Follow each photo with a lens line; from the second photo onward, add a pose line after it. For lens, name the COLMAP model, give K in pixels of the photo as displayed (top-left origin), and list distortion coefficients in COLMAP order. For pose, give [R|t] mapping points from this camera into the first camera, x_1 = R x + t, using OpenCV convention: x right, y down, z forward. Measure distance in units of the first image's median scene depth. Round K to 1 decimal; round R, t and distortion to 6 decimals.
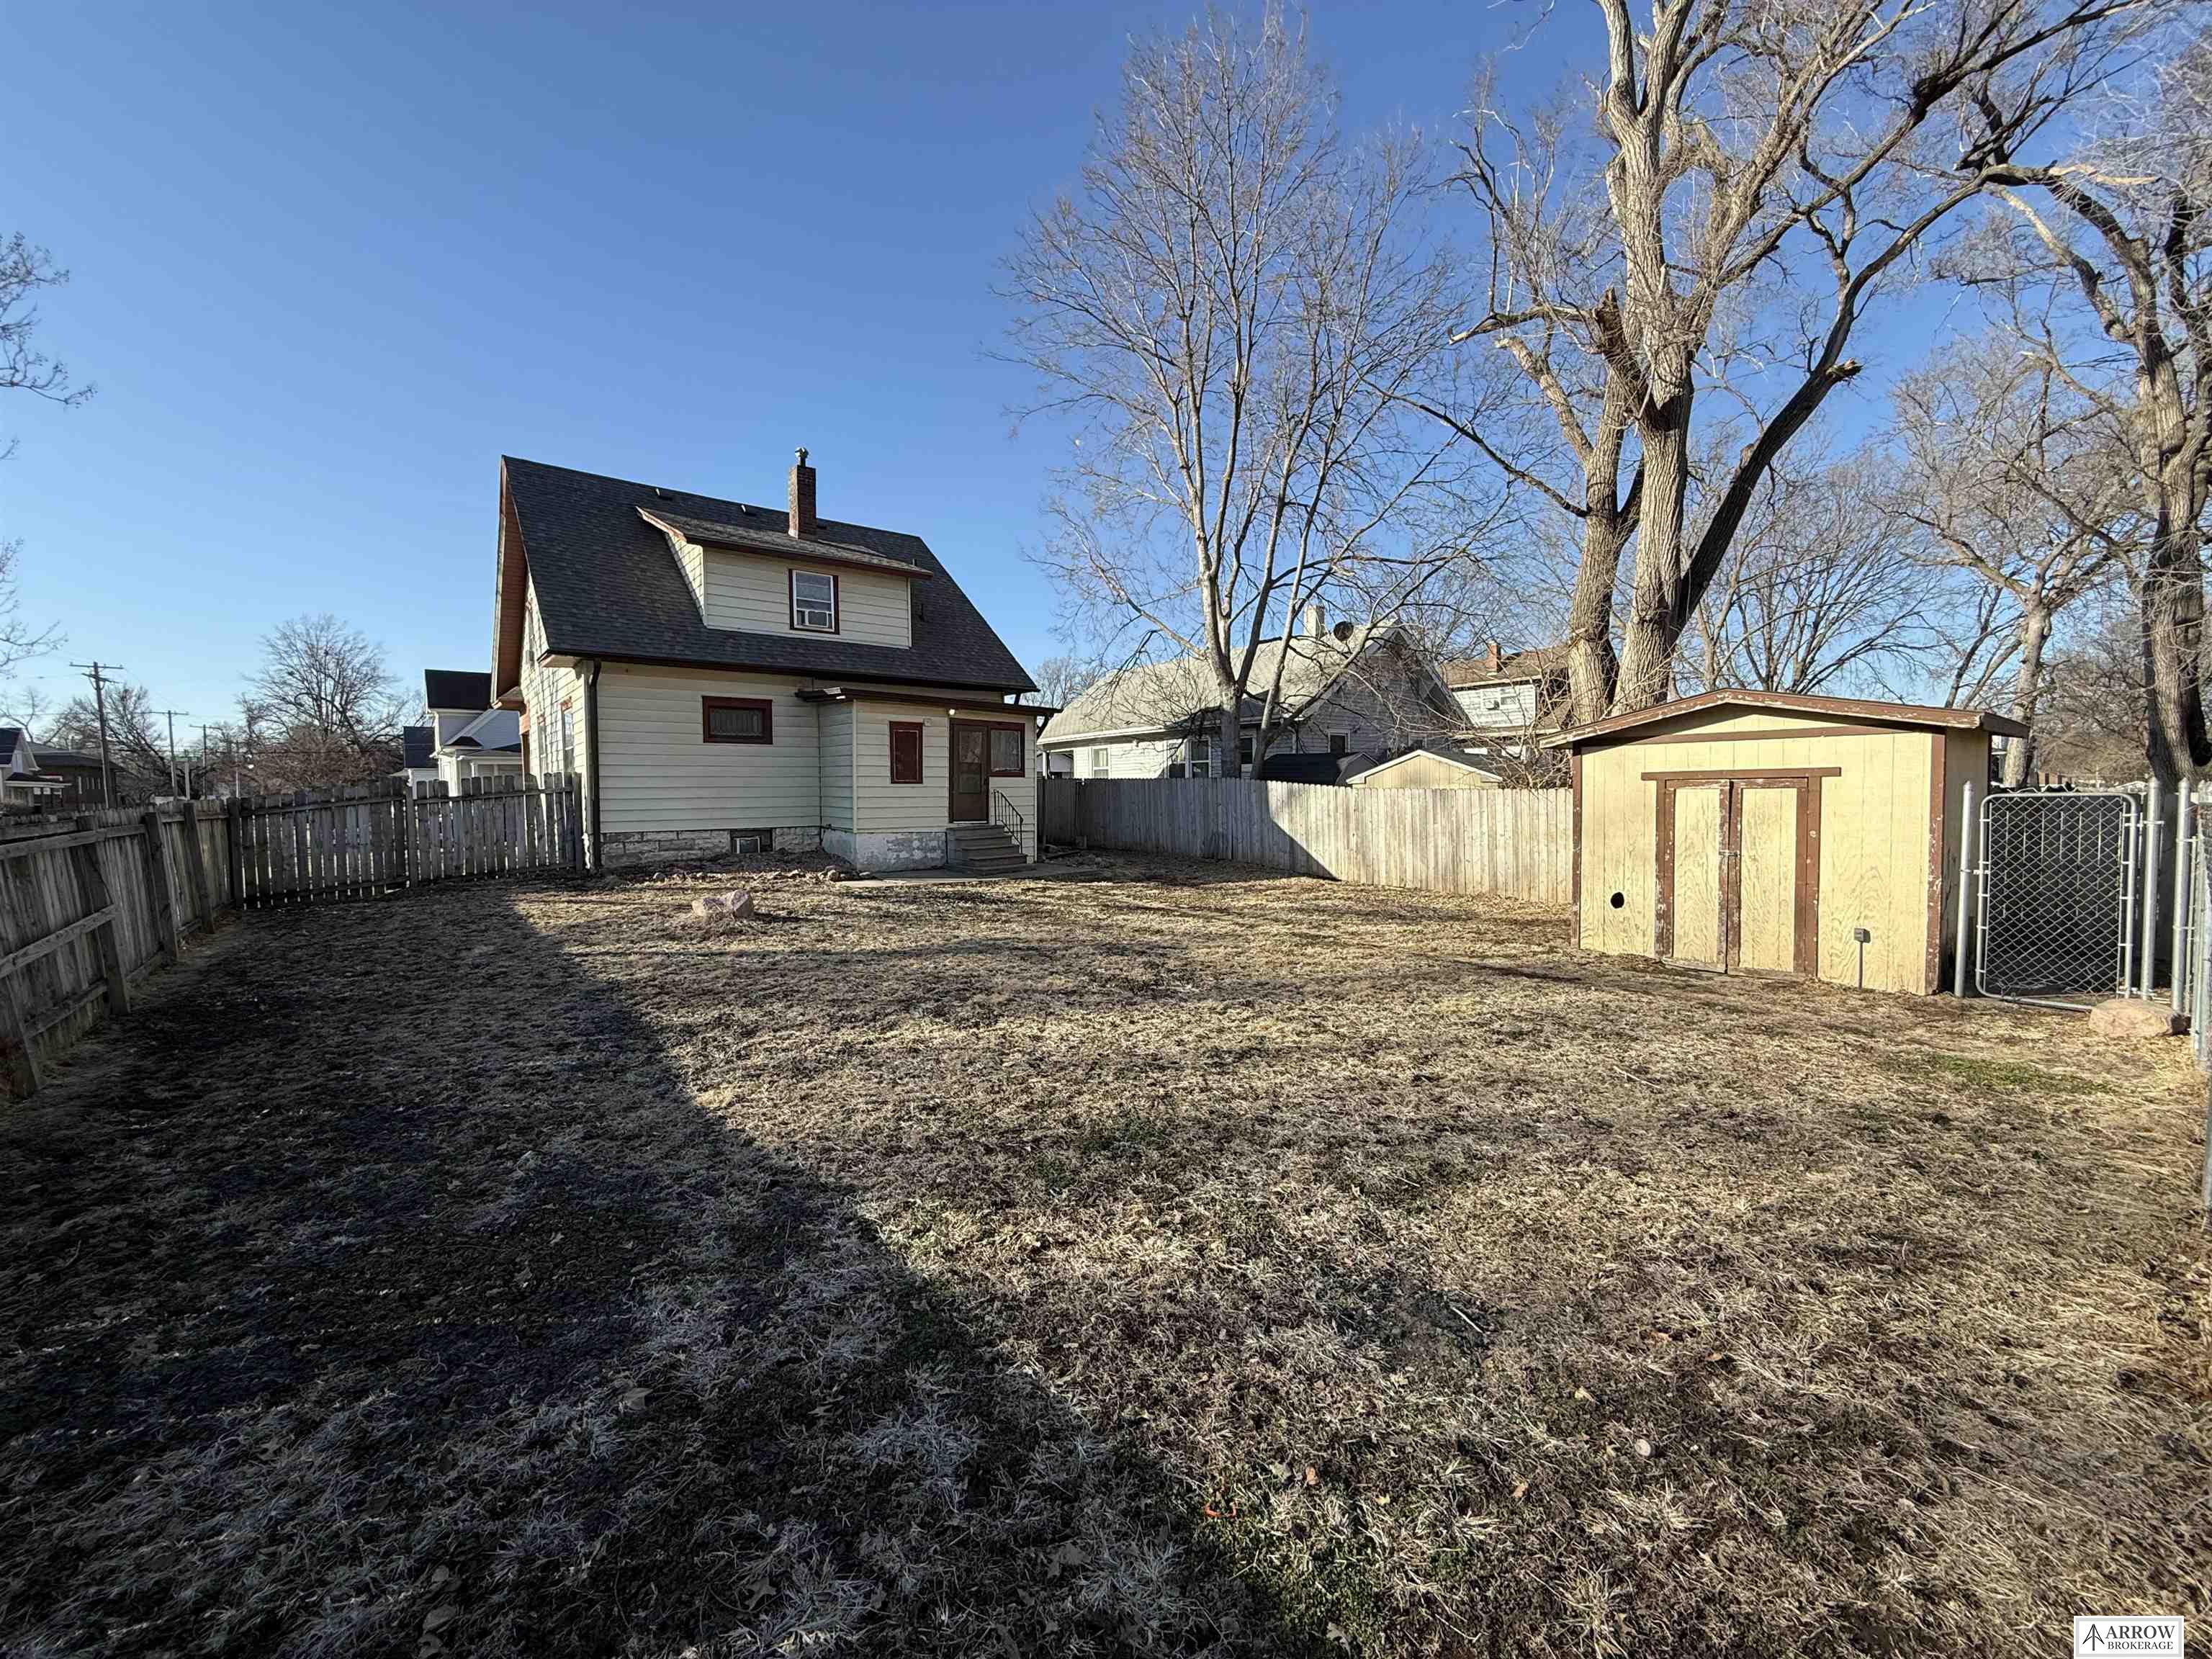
lens RADIAL K [[881.0, 0, 1107.6], [0, 881.0, 834.3], [0, 0, 1]] dist [-0.000807, -0.000041]
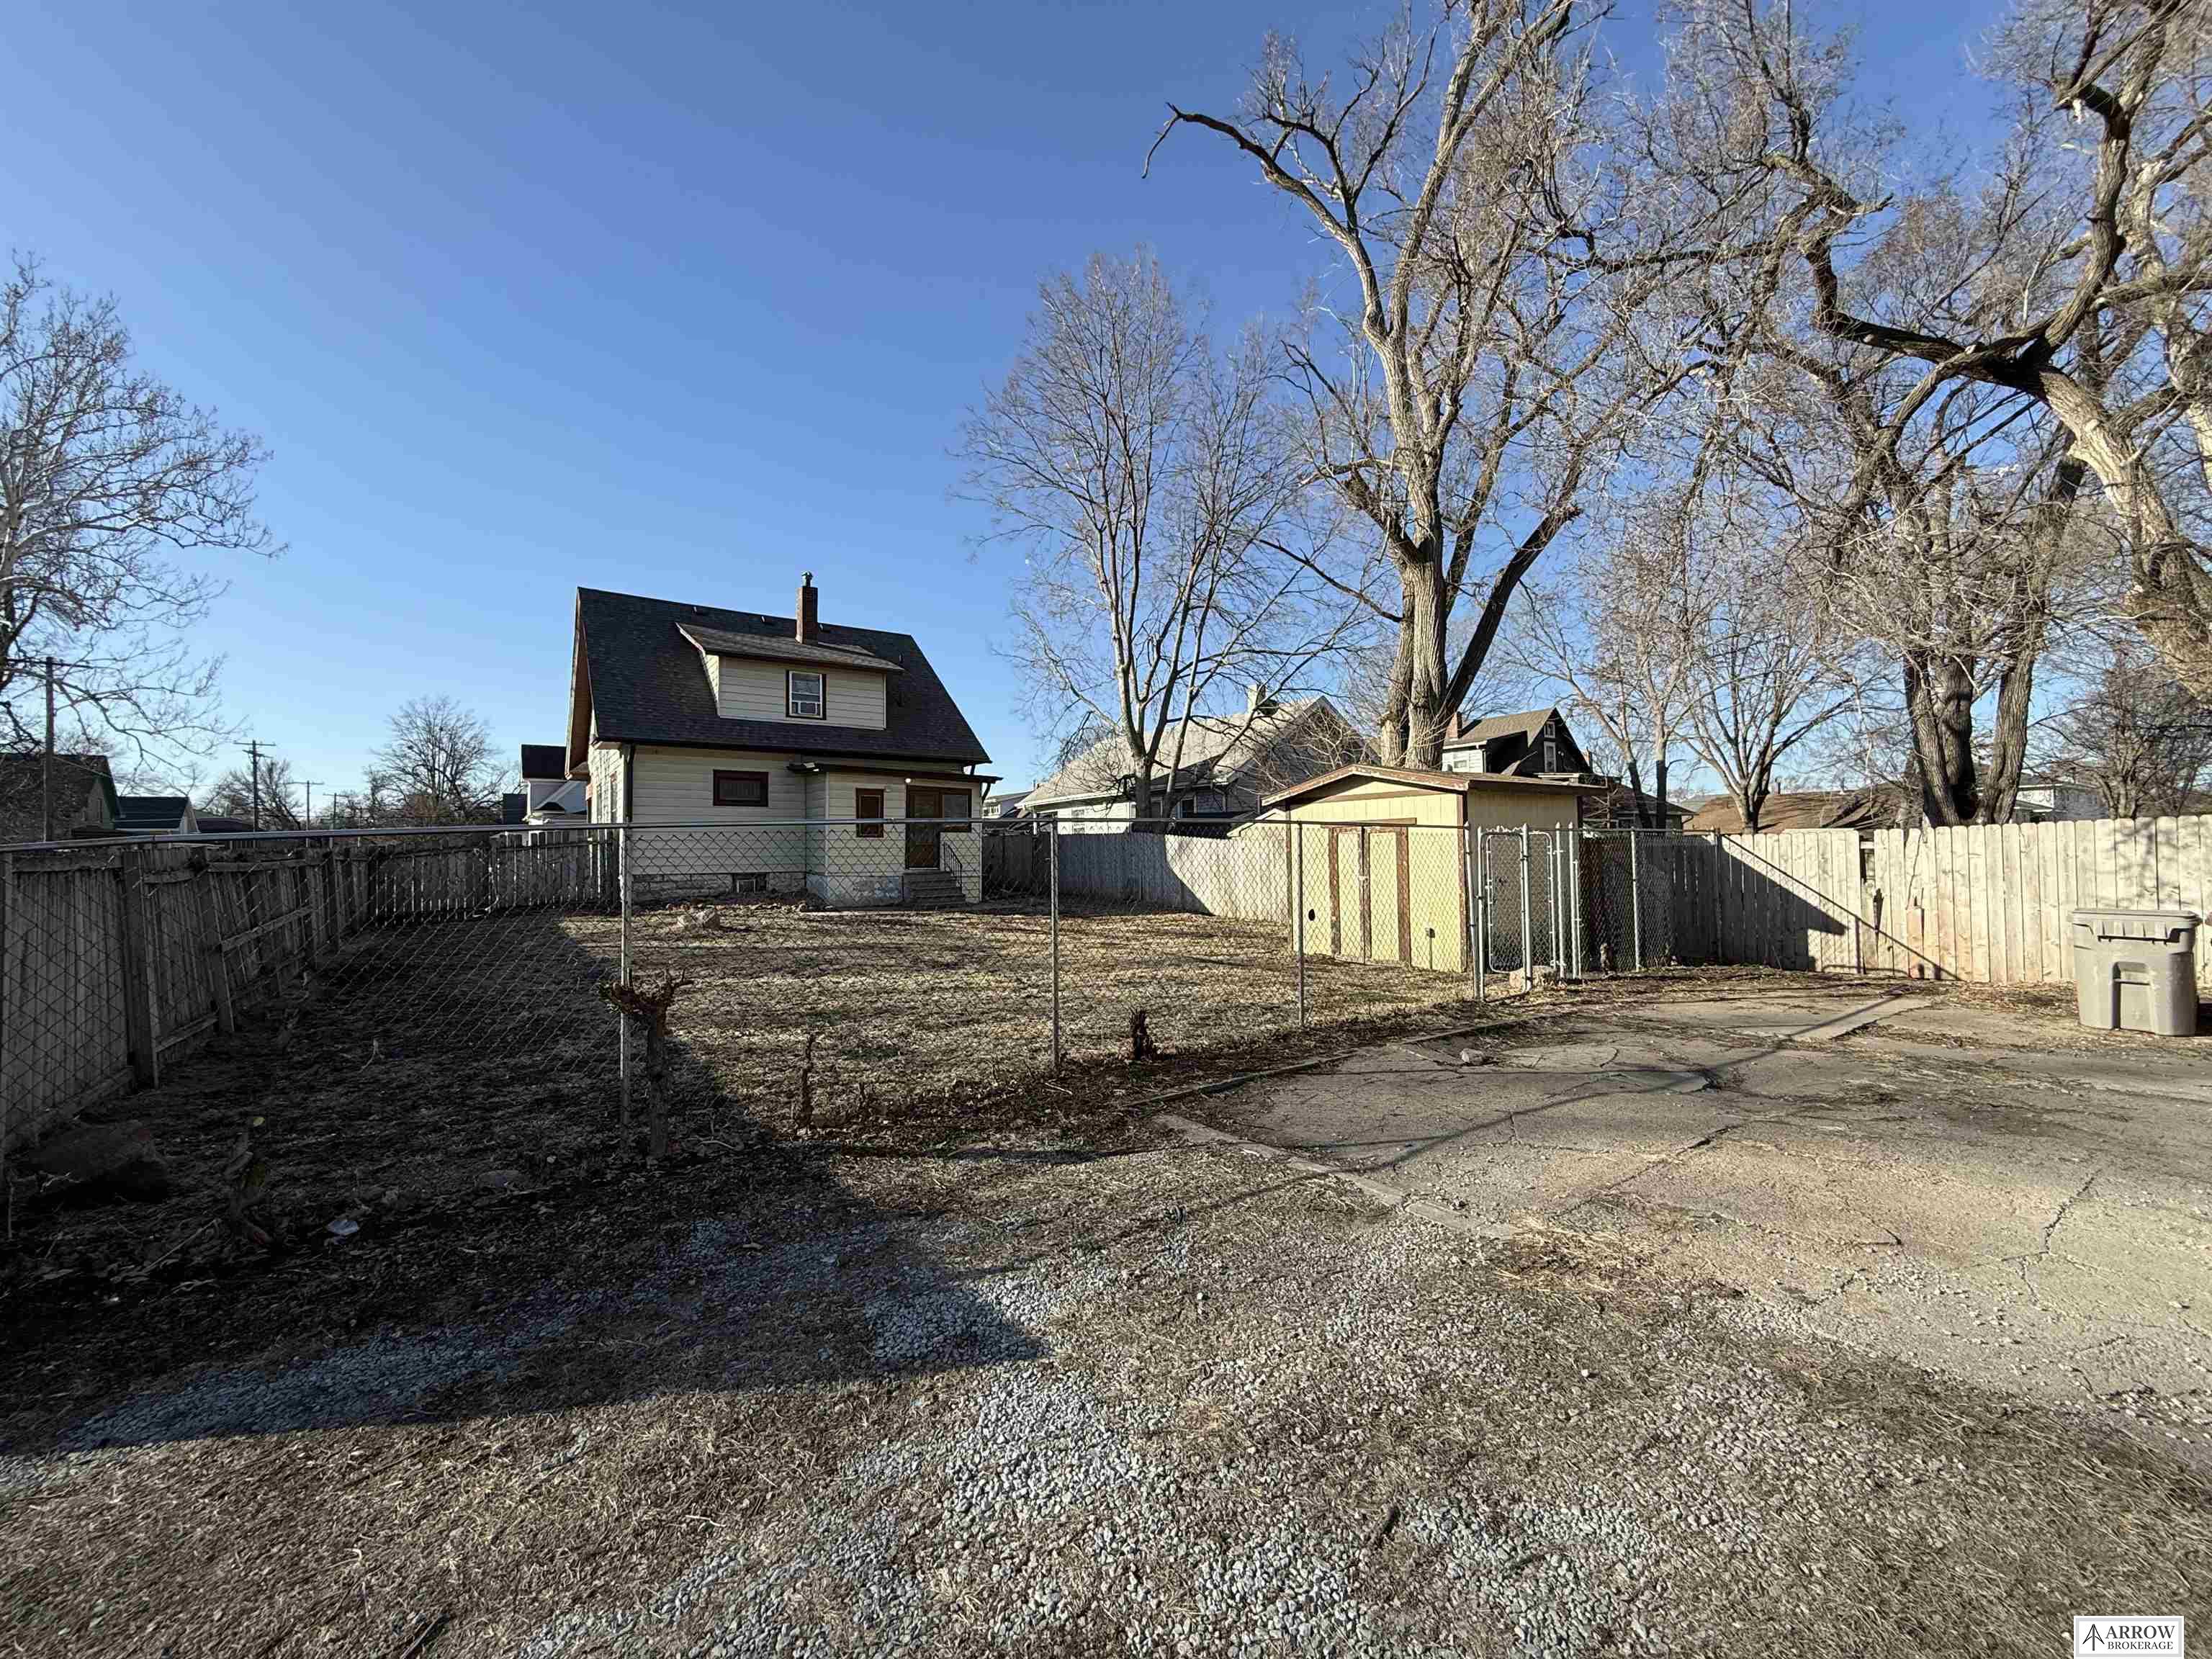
lens RADIAL K [[881.0, 0, 1107.6], [0, 881.0, 834.3], [0, 0, 1]] dist [-0.000807, -0.000041]
pose [[0.997384, -0.002649, -0.072231, 0.187170], [-0.002471, 0.997495, -0.070700, 0.024521], [0.072237, 0.070694, 0.994879, -0.213009]]
